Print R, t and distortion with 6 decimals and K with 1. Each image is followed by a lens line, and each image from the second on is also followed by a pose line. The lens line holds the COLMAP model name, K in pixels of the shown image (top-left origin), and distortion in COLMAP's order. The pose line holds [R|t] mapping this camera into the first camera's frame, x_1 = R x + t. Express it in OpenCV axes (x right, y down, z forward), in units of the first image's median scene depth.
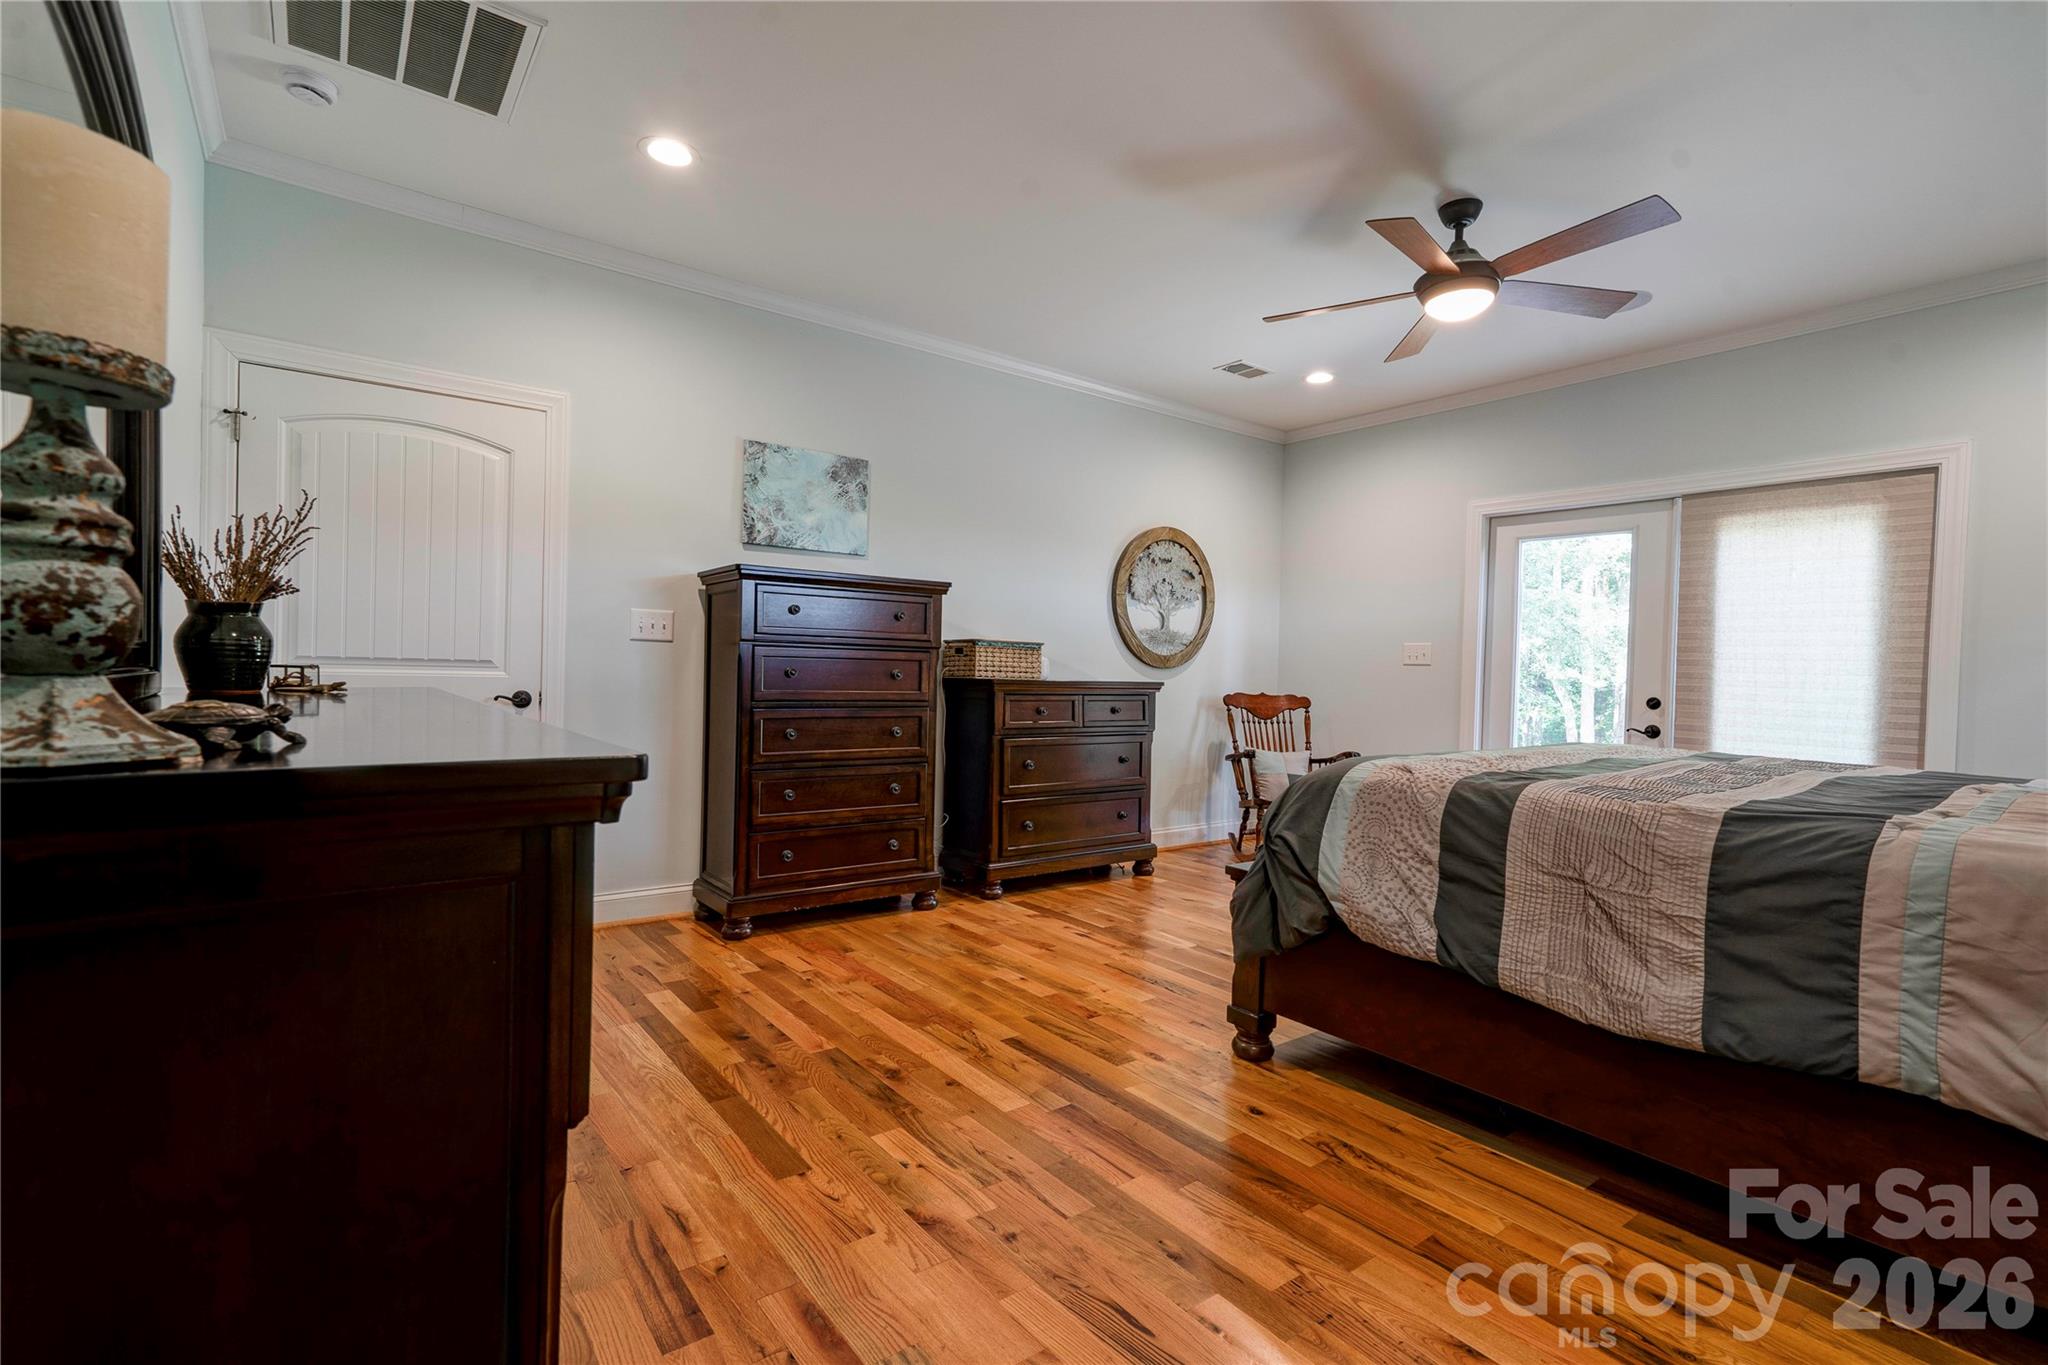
lens RADIAL K [[946.4, 0, 1012.3], [0, 946.4, 681.5], [0, 0, 1]] dist [0.000308, 0.004822]
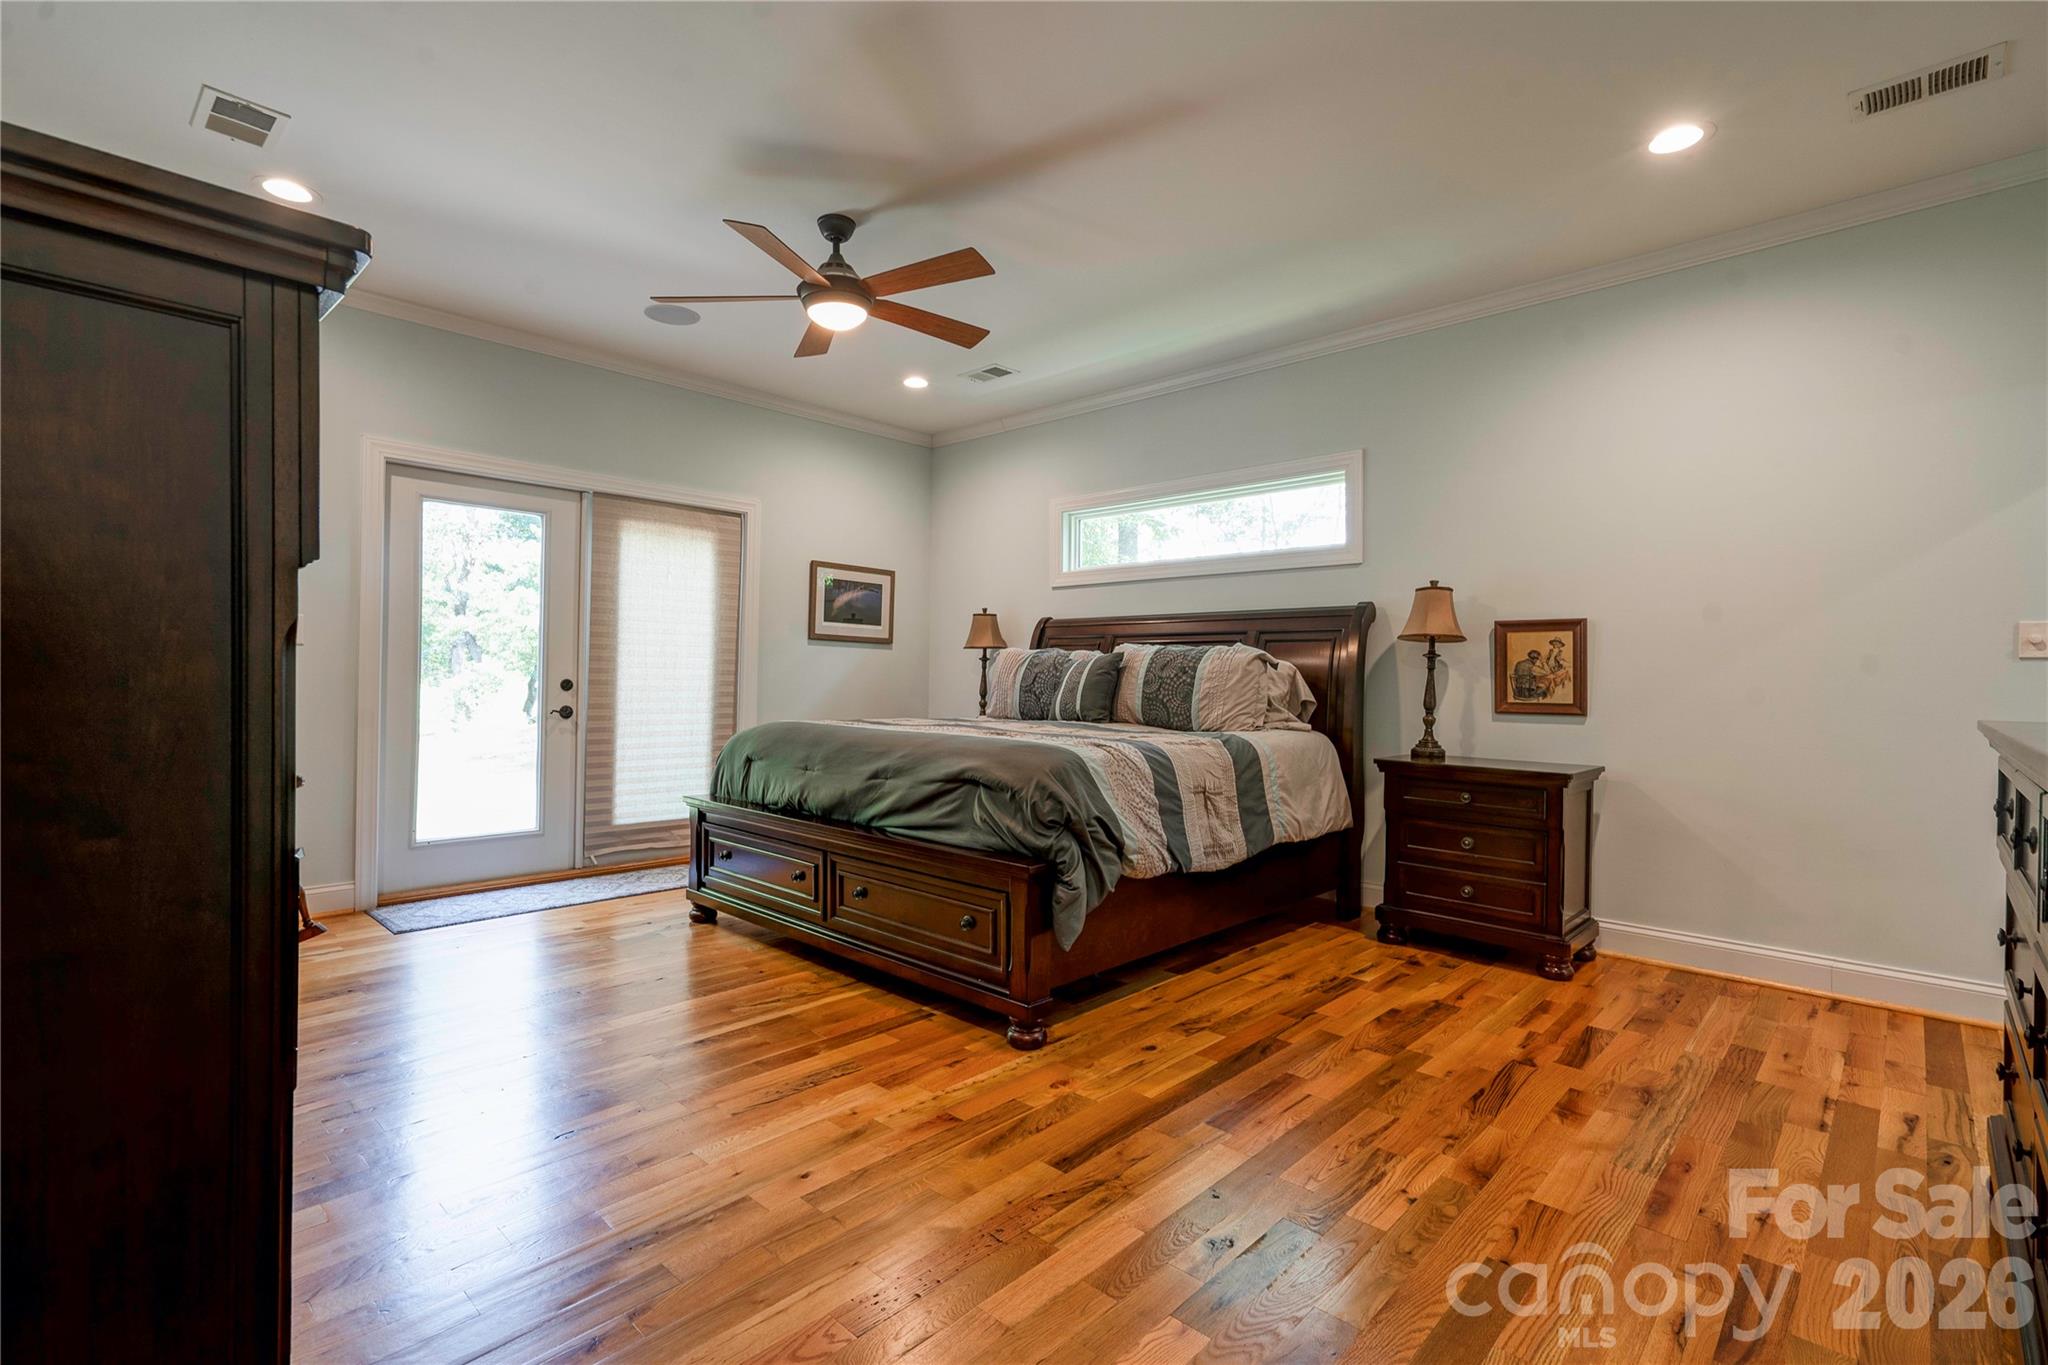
lens RADIAL K [[946.4, 0, 1009.9], [0, 946.4, 679.7], [0, 0, 1]] dist [0.000308, 0.004822]
pose [[-0.171142, -0.032818, 0.984700, -0.740567], [-0.004443, 0.999461, 0.032538, -0.032344], [-0.985236, 0.001194, -0.171196, 1.196701]]
